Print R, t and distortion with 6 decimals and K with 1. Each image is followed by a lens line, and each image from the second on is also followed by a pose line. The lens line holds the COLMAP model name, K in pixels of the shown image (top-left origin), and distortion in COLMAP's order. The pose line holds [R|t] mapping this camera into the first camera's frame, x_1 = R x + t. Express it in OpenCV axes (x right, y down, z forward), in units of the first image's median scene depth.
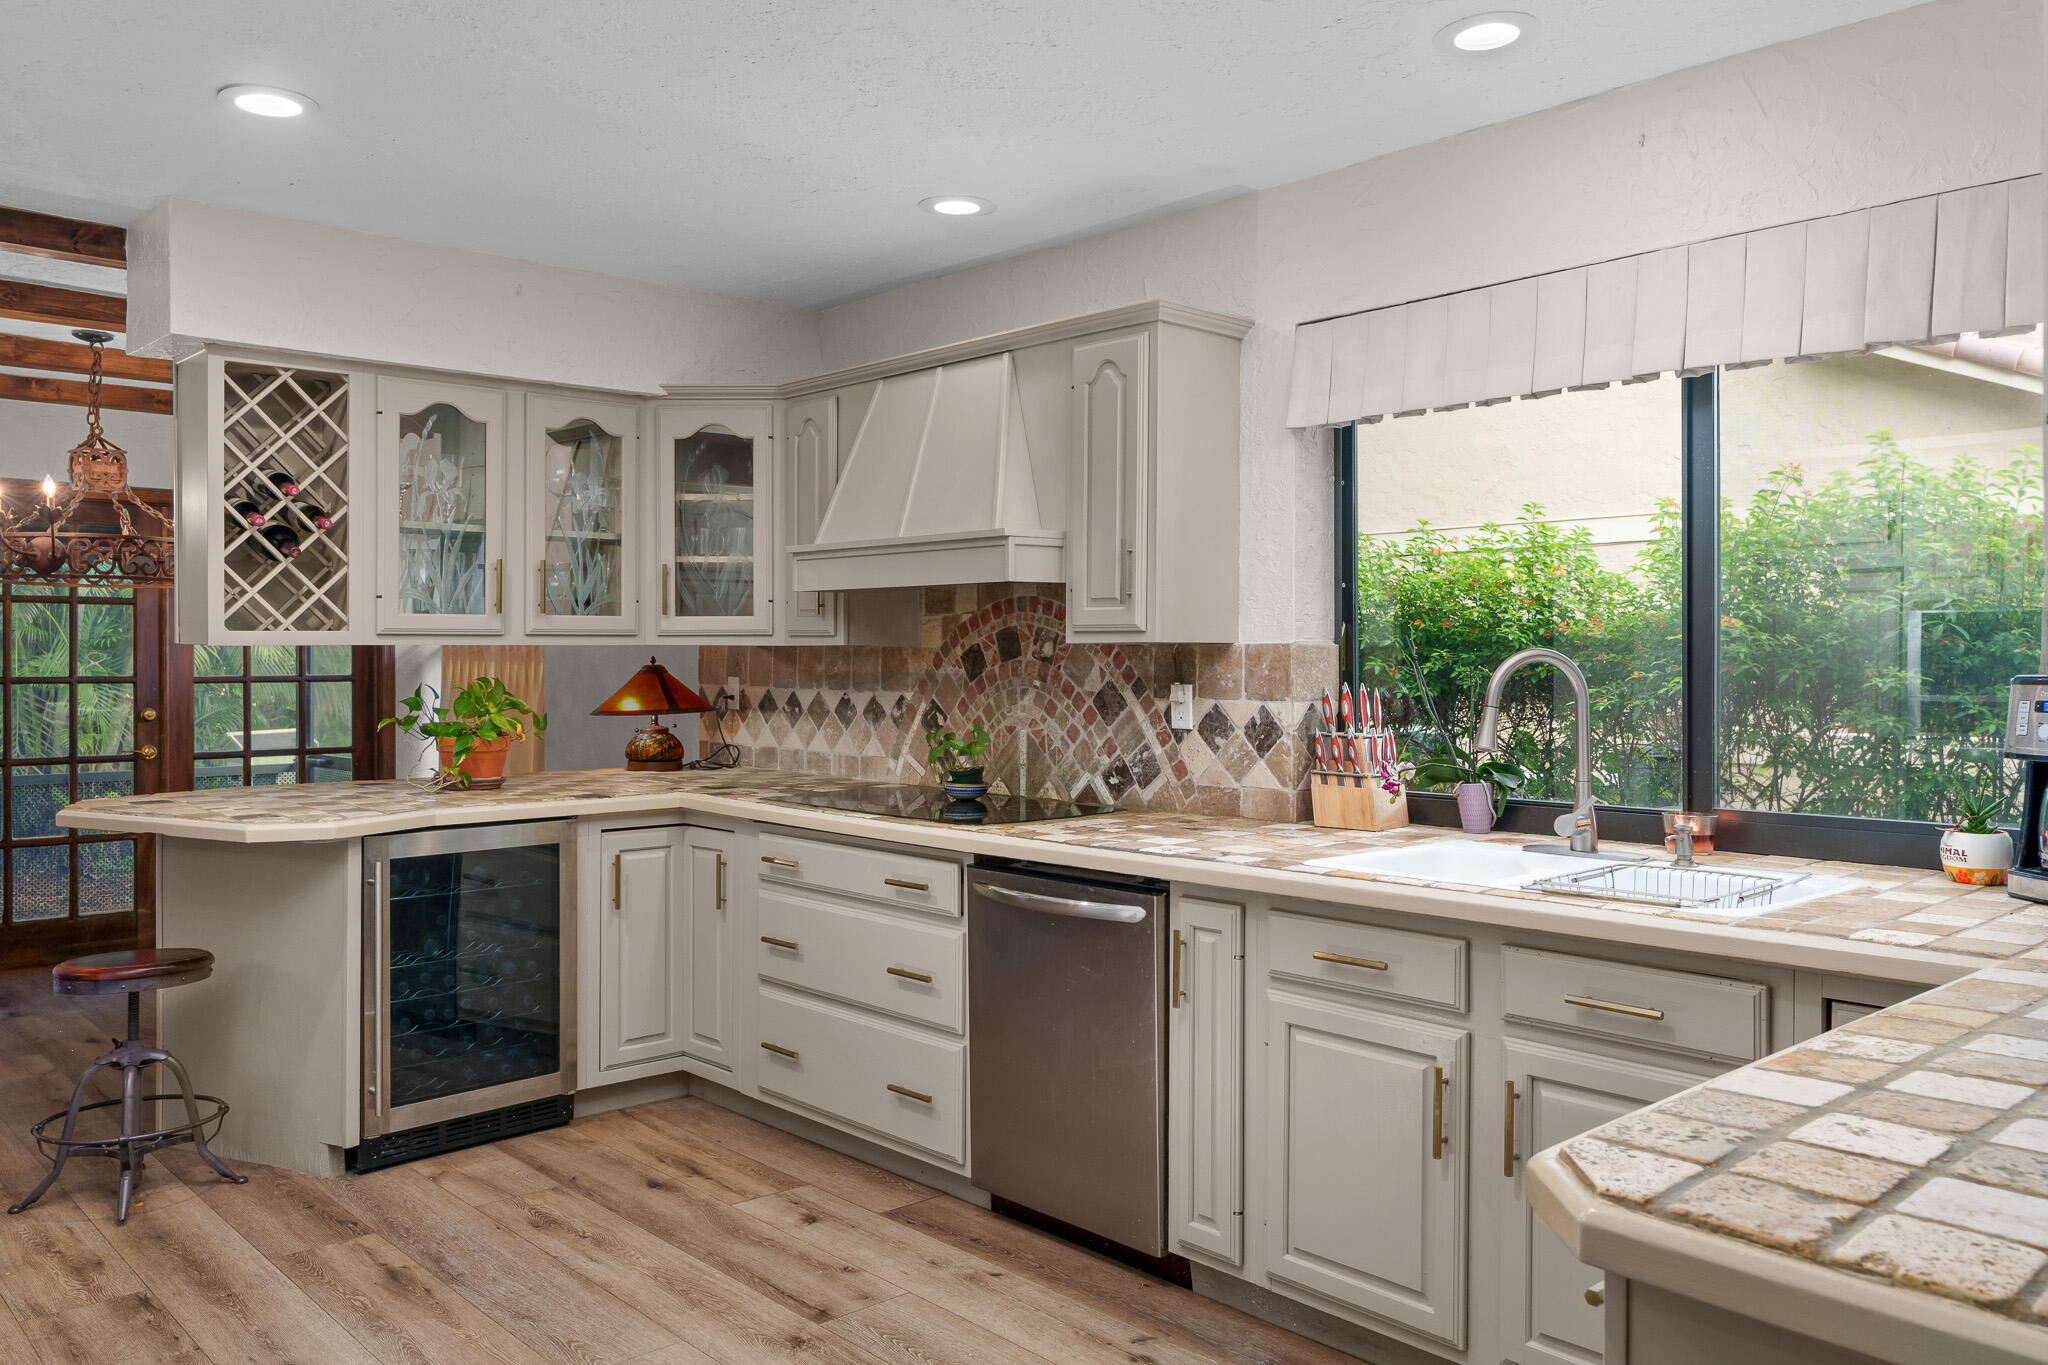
lens RADIAL K [[1535.5, 0, 1047.2], [0, 1535.5, 652.6], [0, 0, 1]] dist [-0.007592, -0.000492]
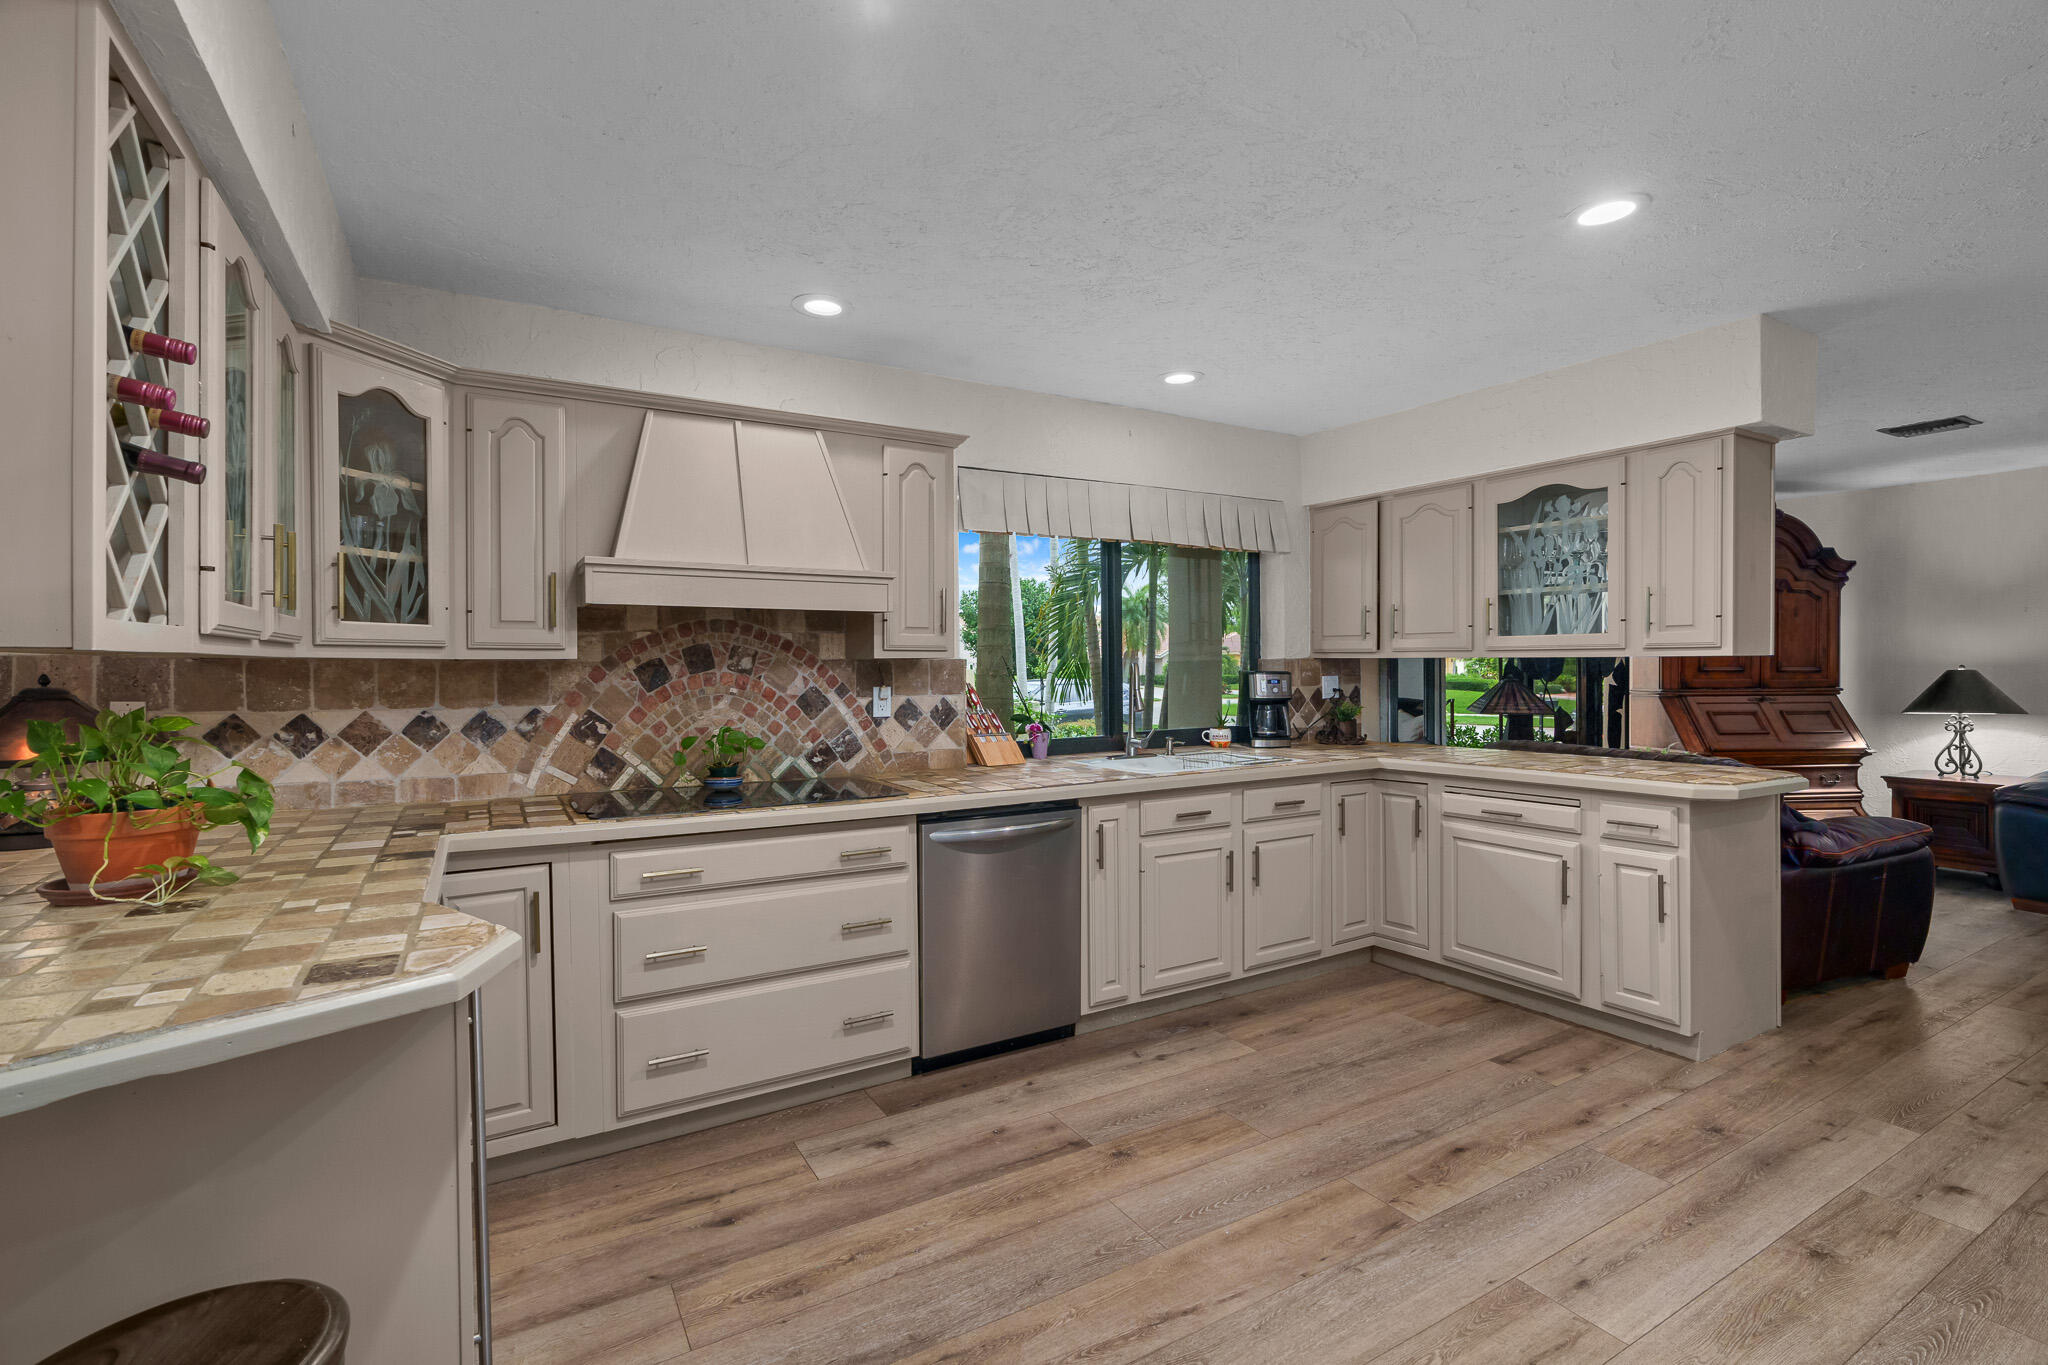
lens RADIAL K [[930.5, 0, 1021.5], [0, 930.5, 676.9], [0, 0, 1]] dist [-0.004308, 0.000872]
pose [[0.222441, -0.015132, 0.974829, -0.725479], [0.003104, 0.999885, 0.014813, -0.001548], [-0.974941, -0.000269, 0.222462, 0.645512]]
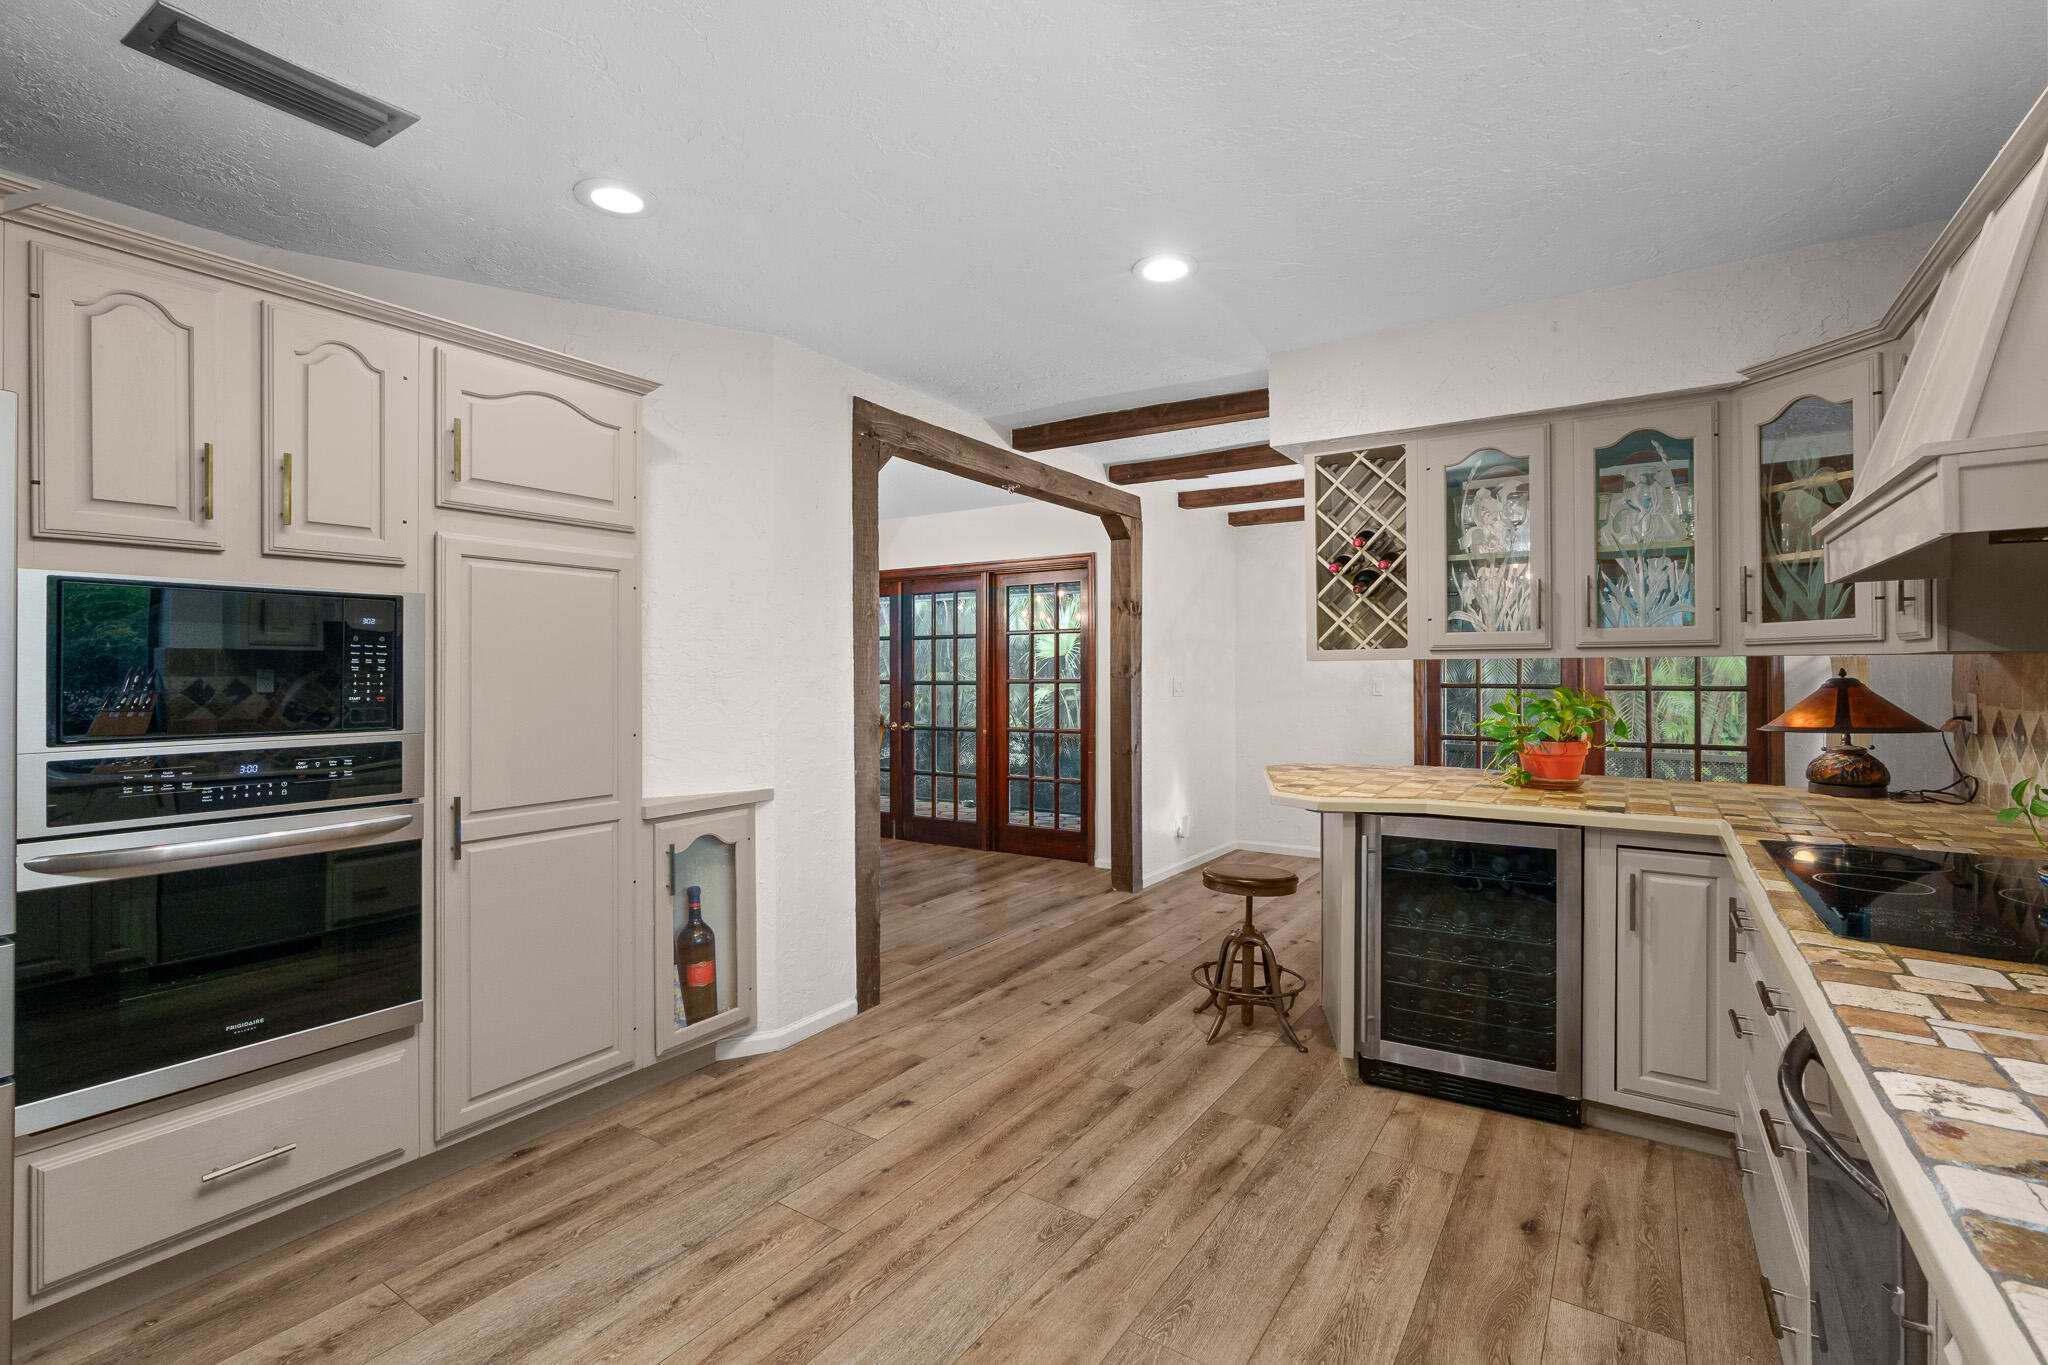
lens RADIAL K [[930.5, 0, 1019.1], [0, 930.5, 665.4], [0, 0, 1]] dist [-0.004308, 0.000872]
pose [[0.224641, -0.004995, -0.974429, 0.216803], [0.002112, 0.999987, -0.004639, 0.002872], [0.974439, -0.001016, 0.224649, 0.529399]]
